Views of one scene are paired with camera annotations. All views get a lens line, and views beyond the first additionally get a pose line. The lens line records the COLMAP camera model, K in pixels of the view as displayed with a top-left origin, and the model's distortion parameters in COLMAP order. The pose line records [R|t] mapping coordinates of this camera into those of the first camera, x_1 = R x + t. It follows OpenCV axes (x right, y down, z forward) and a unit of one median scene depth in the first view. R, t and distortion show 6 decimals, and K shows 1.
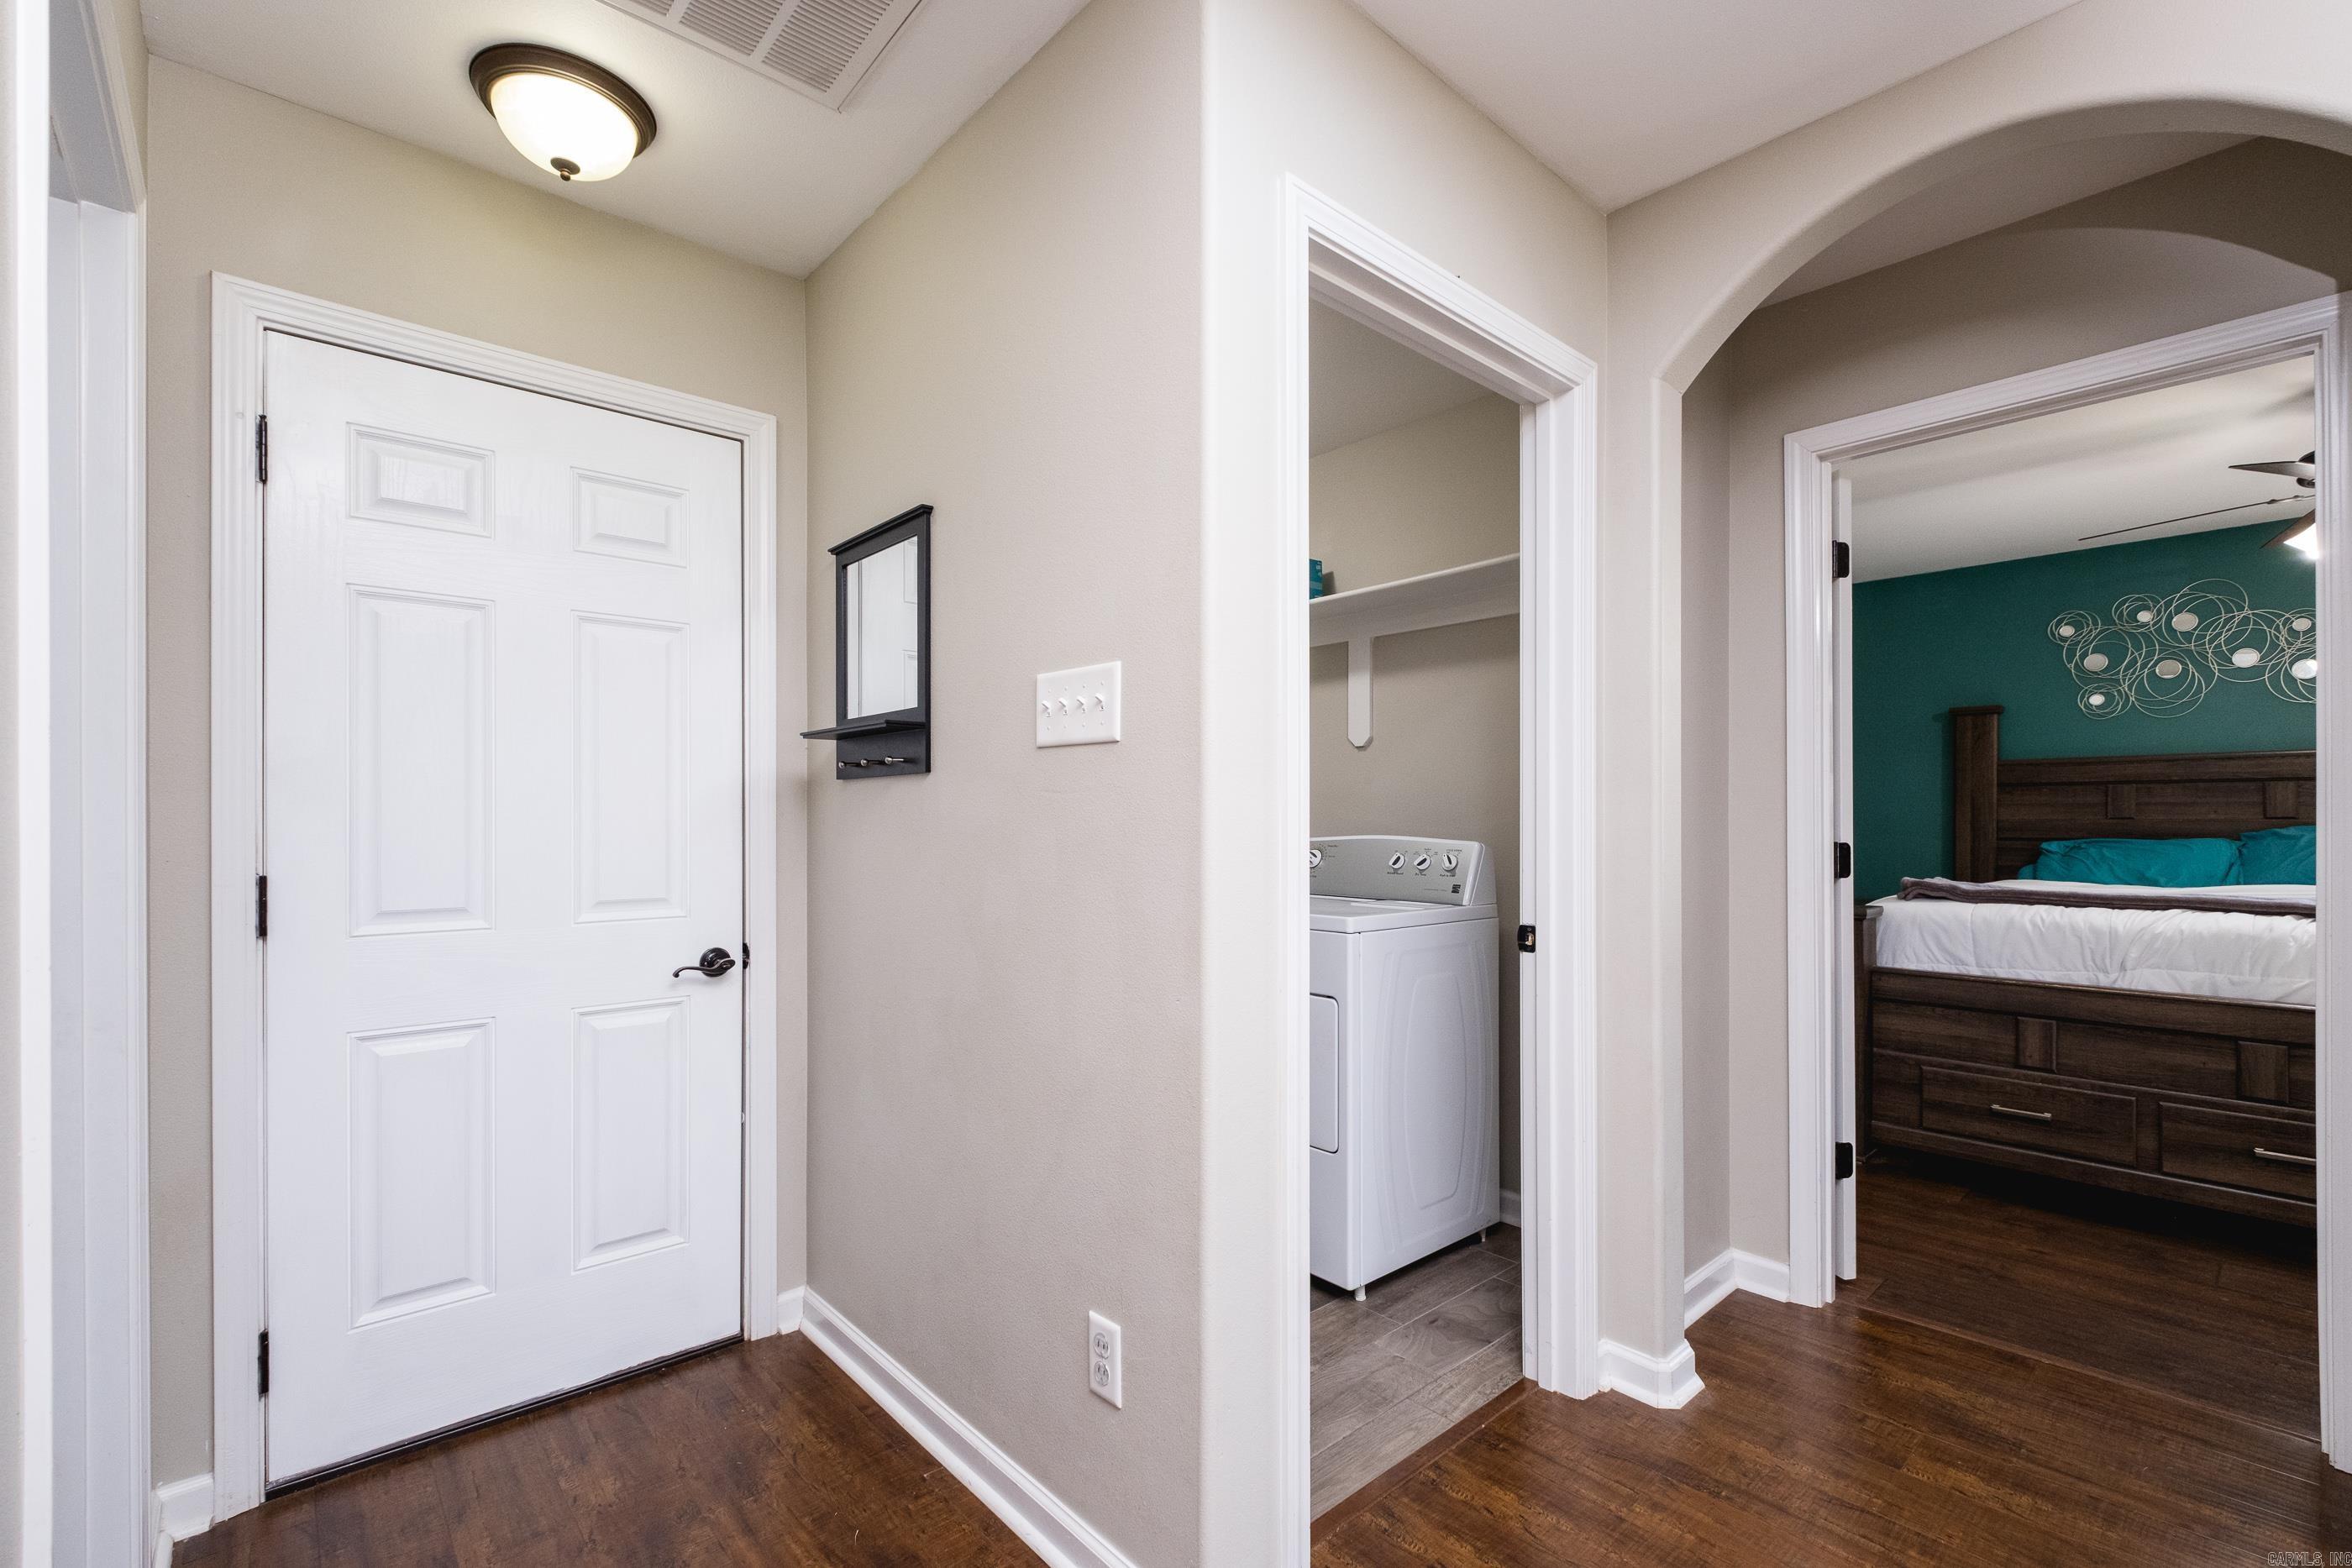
lens RADIAL K [[1016.6, 0, 1178.8], [0, 1016.6, 818.0], [0, 0, 1]] dist [-0.001622, -0.000125]
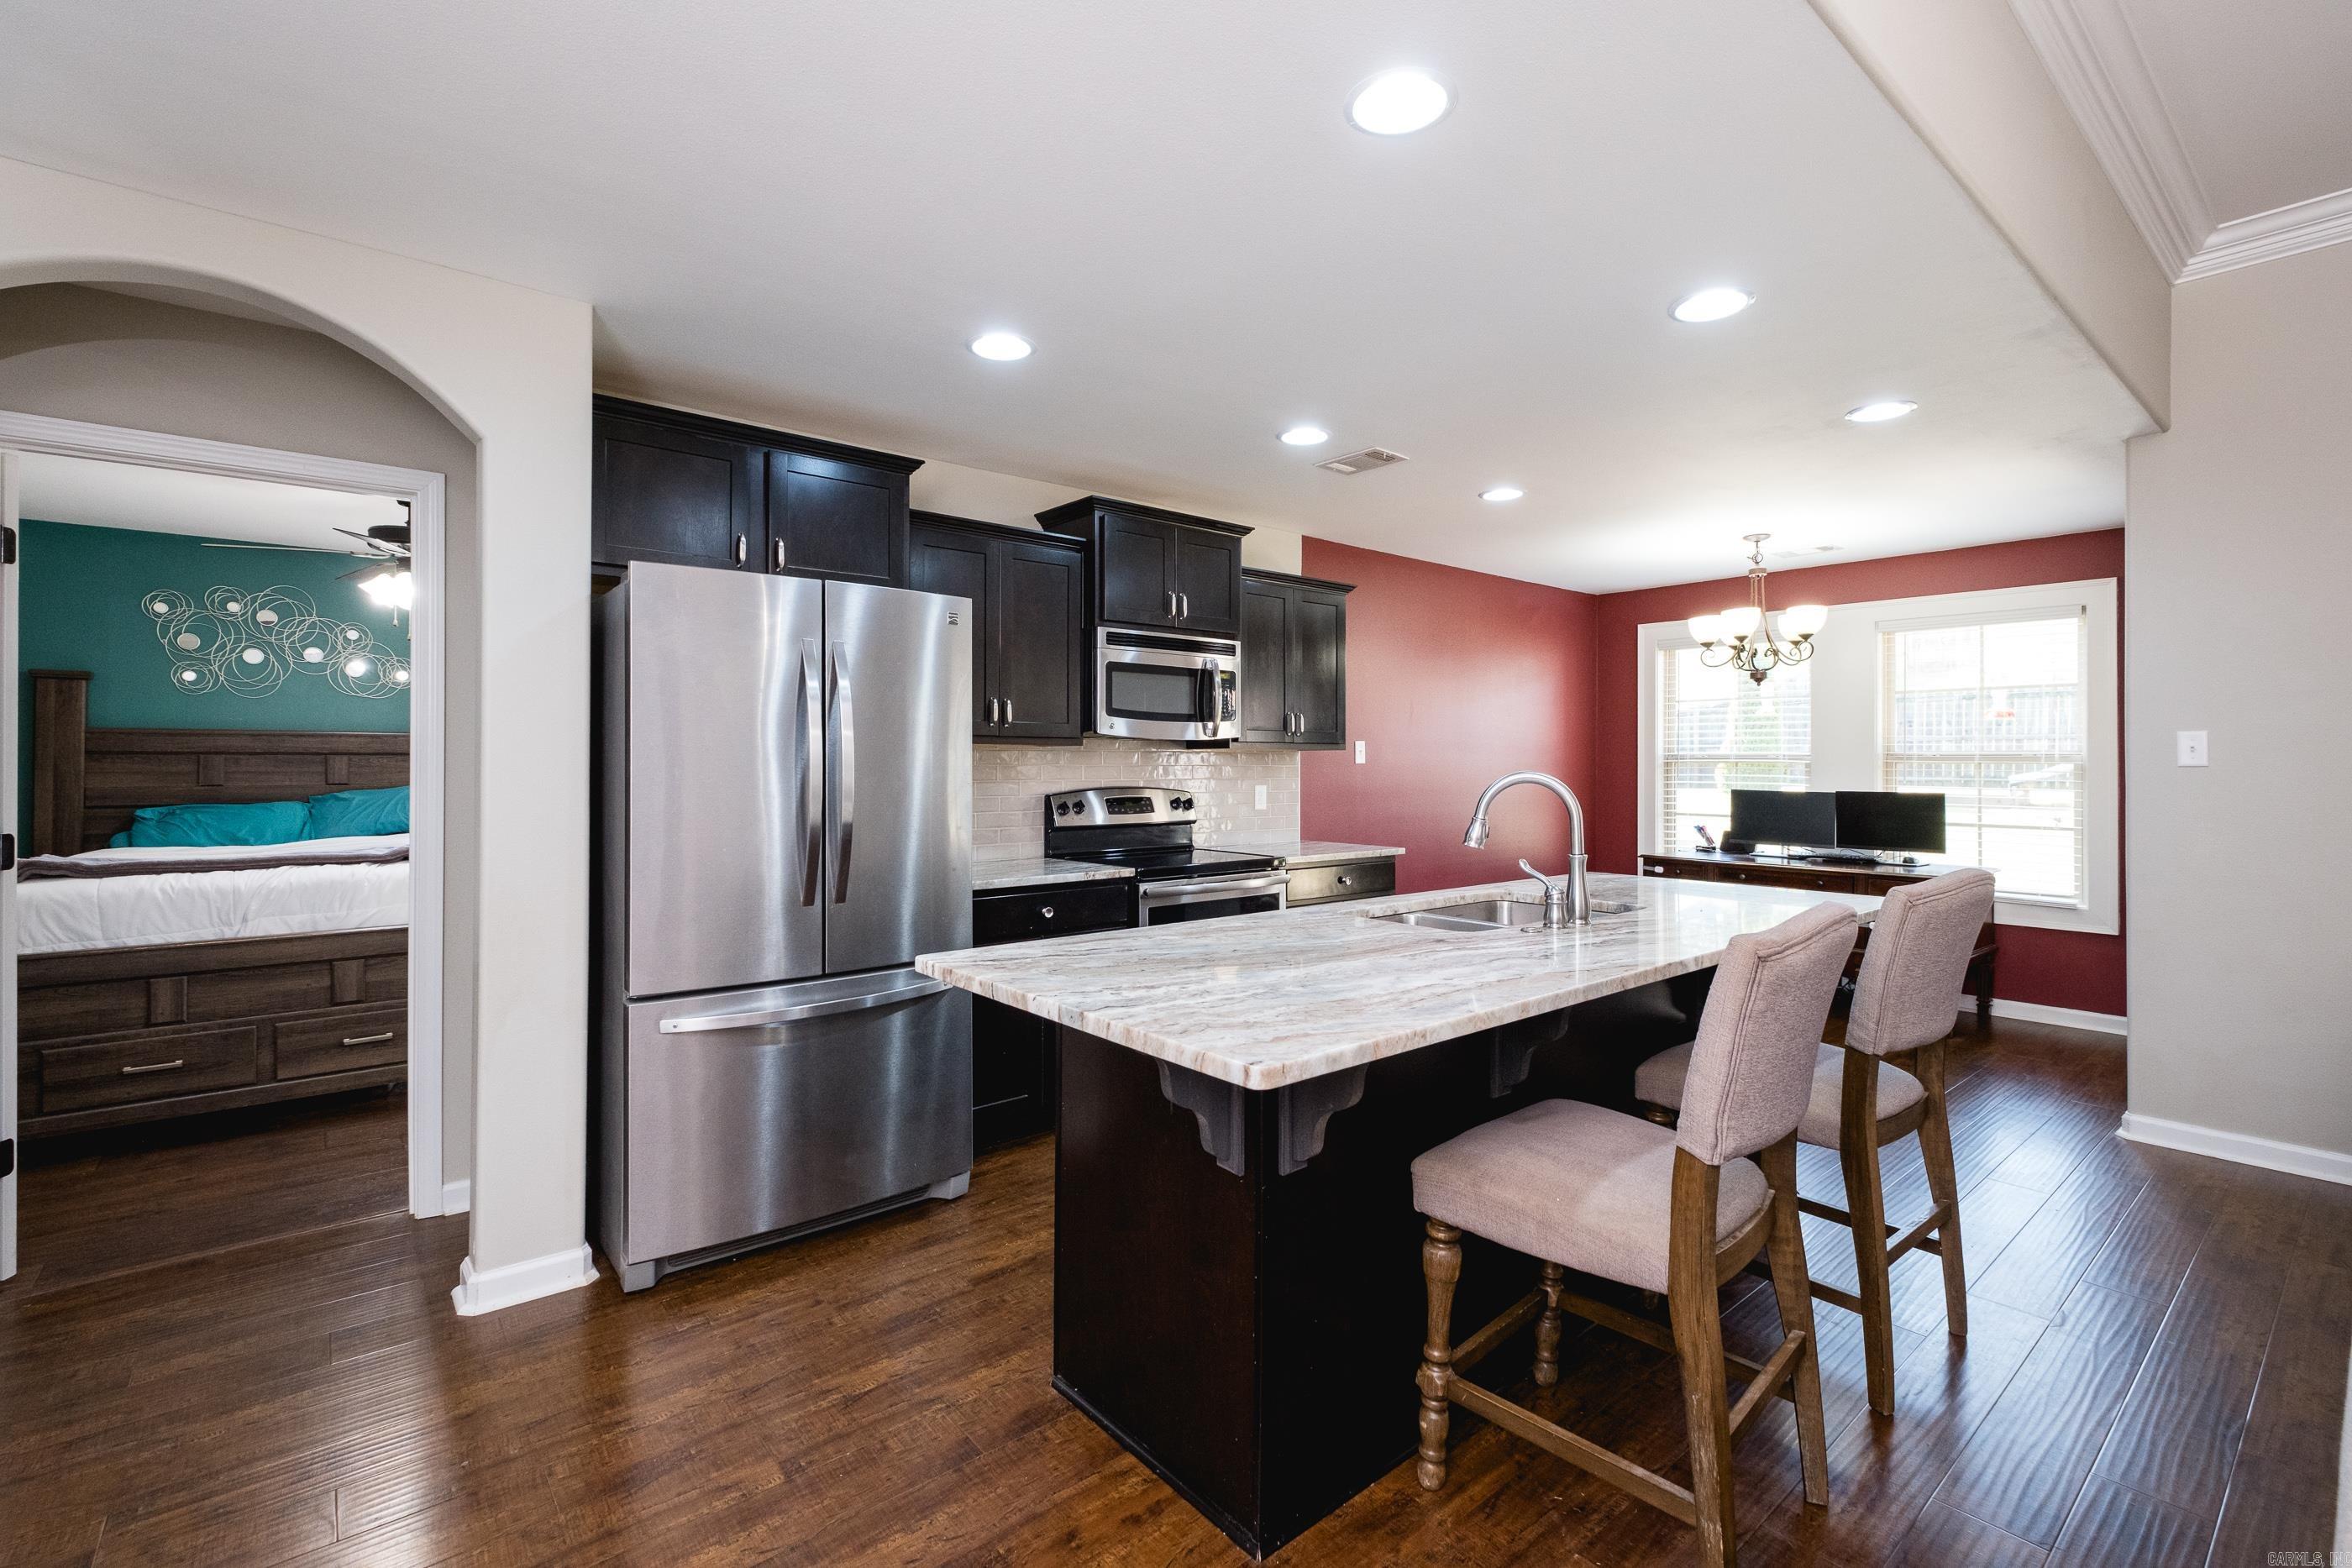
lens RADIAL K [[1036.0, 0, 1181.5], [0, 1036.0, 764.0], [0, 0, 1]] dist [-0.001190, -0.000209]
pose [[0.027321, 0.001977, 0.999625, -0.229415], [-0.003003, 0.999994, -0.001896, -0.032440], [-0.999622, -0.002950, 0.027326, -0.117840]]
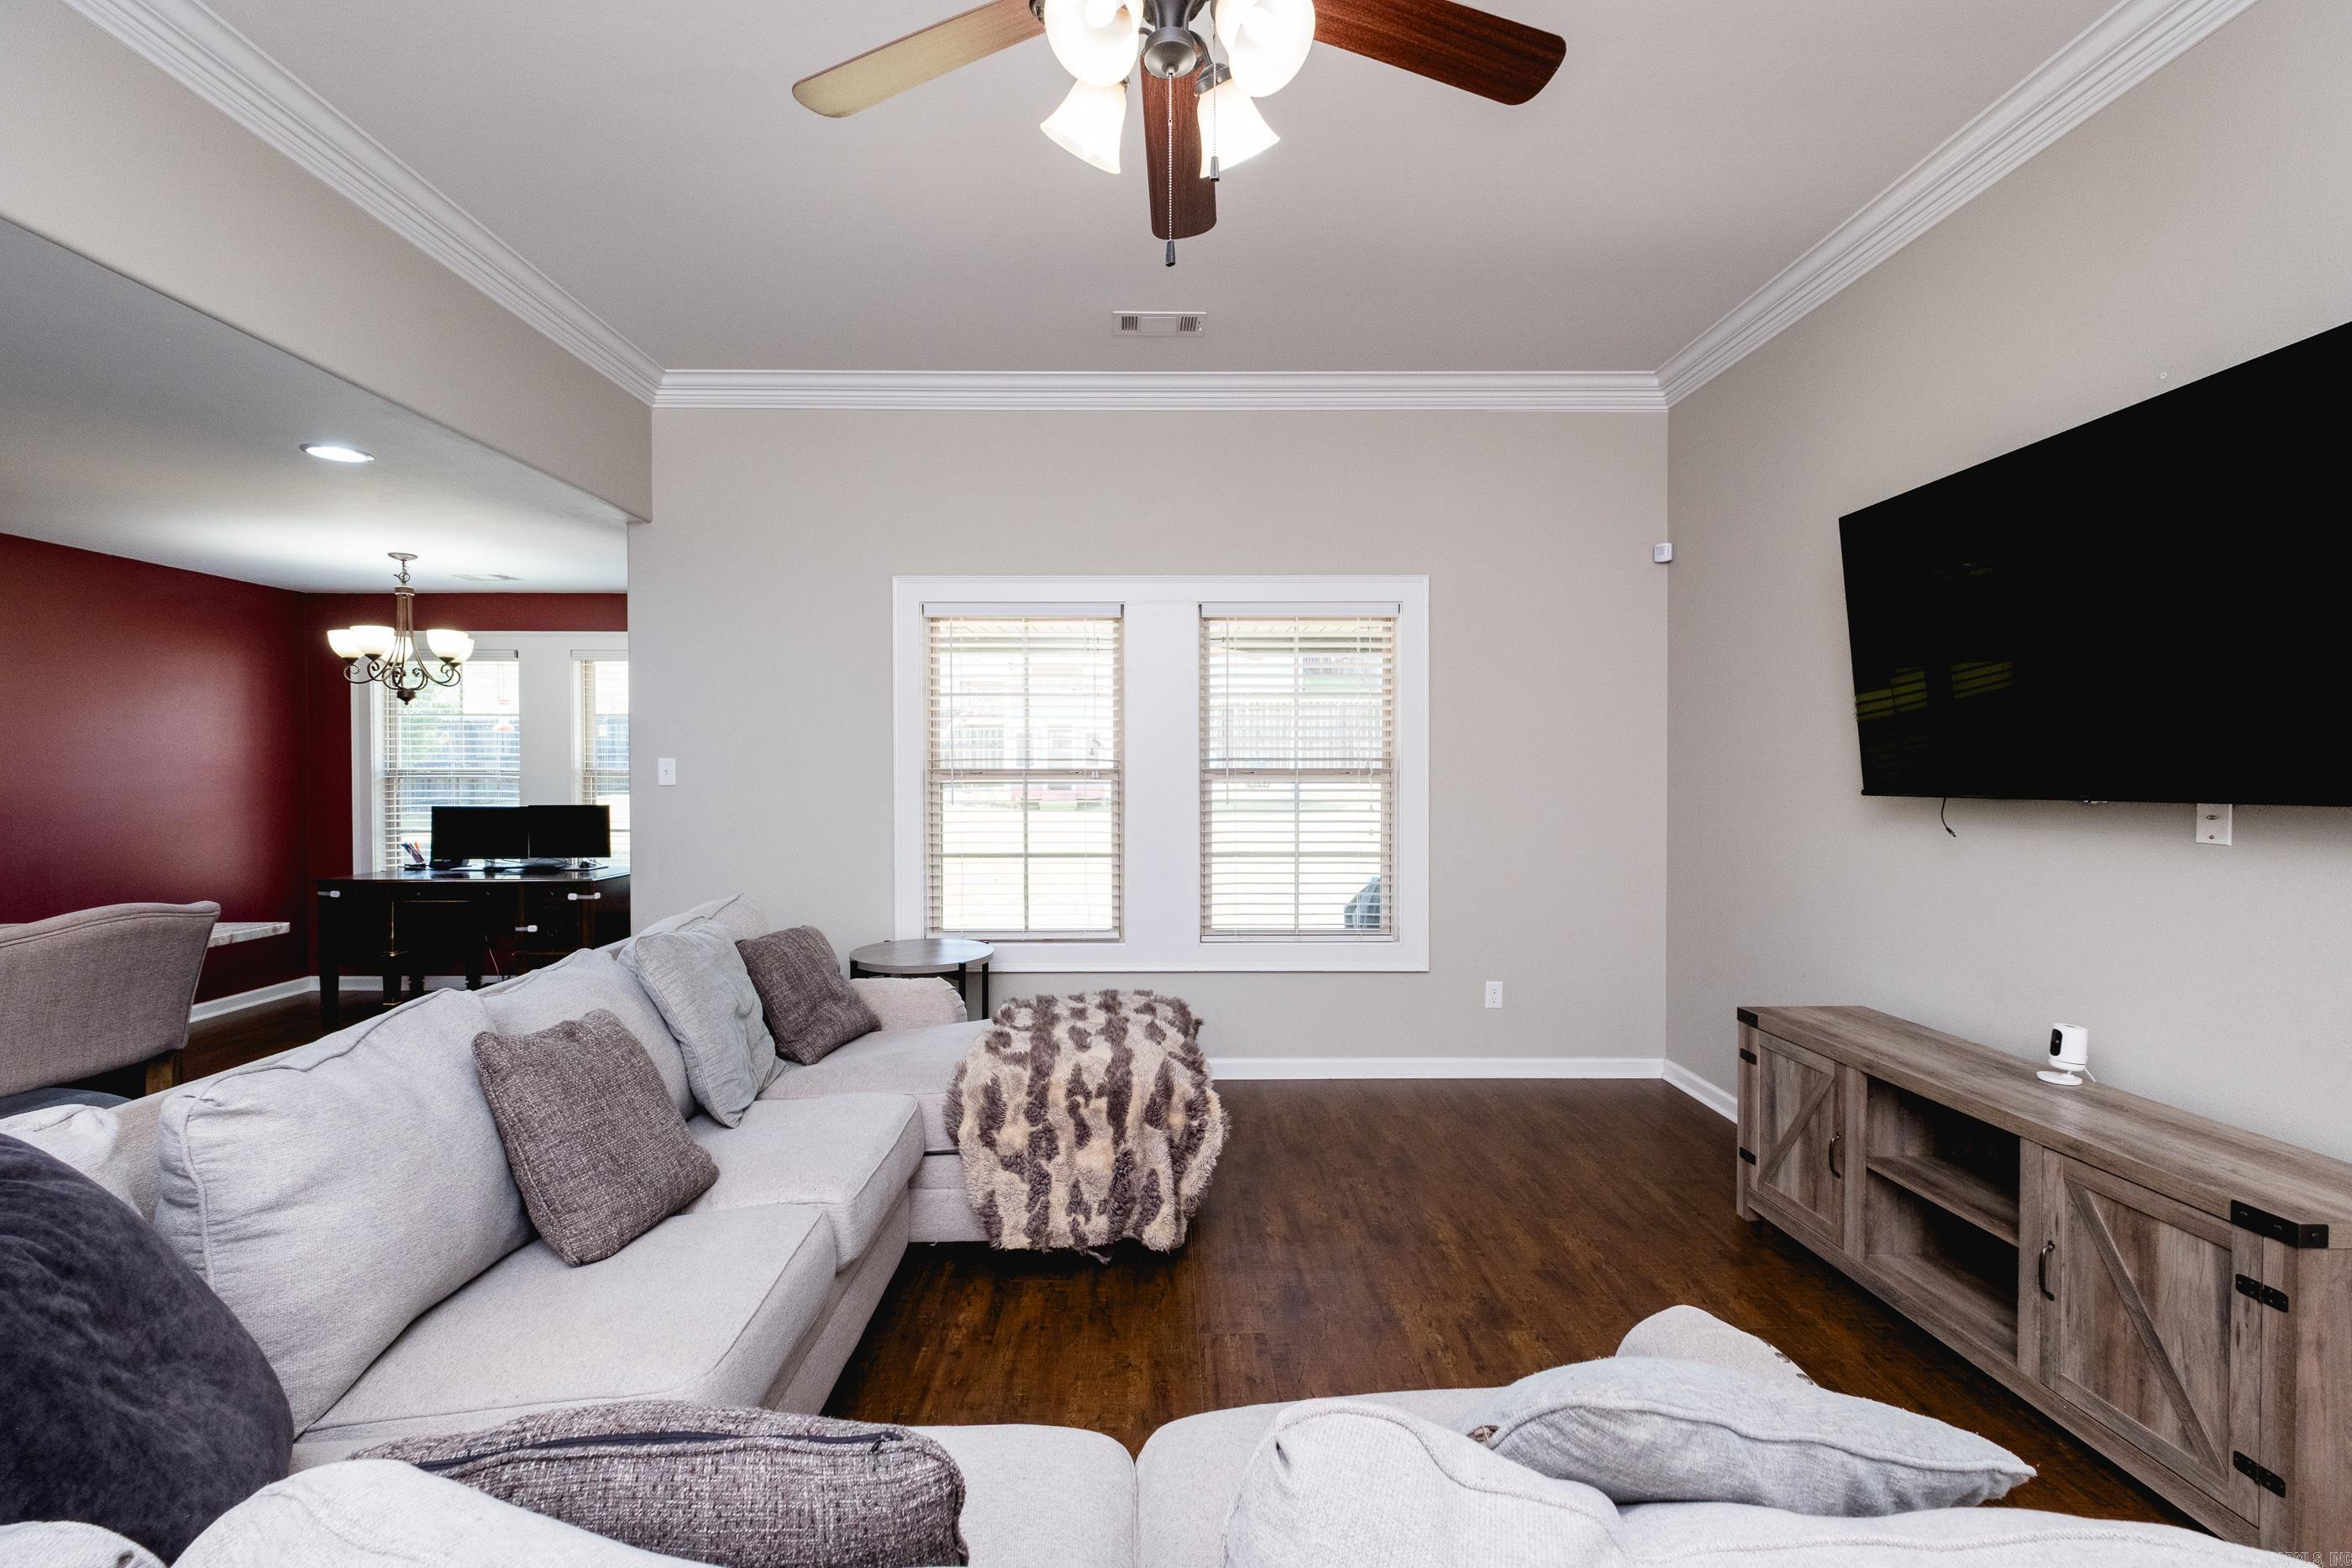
lens RADIAL K [[1002.9, 0, 1168.1], [0, 1002.9, 781.0], [0, 0, 1]] dist [0.000739, -0.000614]
pose [[-0.757159, -0.005352, 0.653209, -0.496950], [0.002246, 0.999939, 0.010797, -0.053775], [-0.653227, 0.009642, -0.757101, -0.530577]]
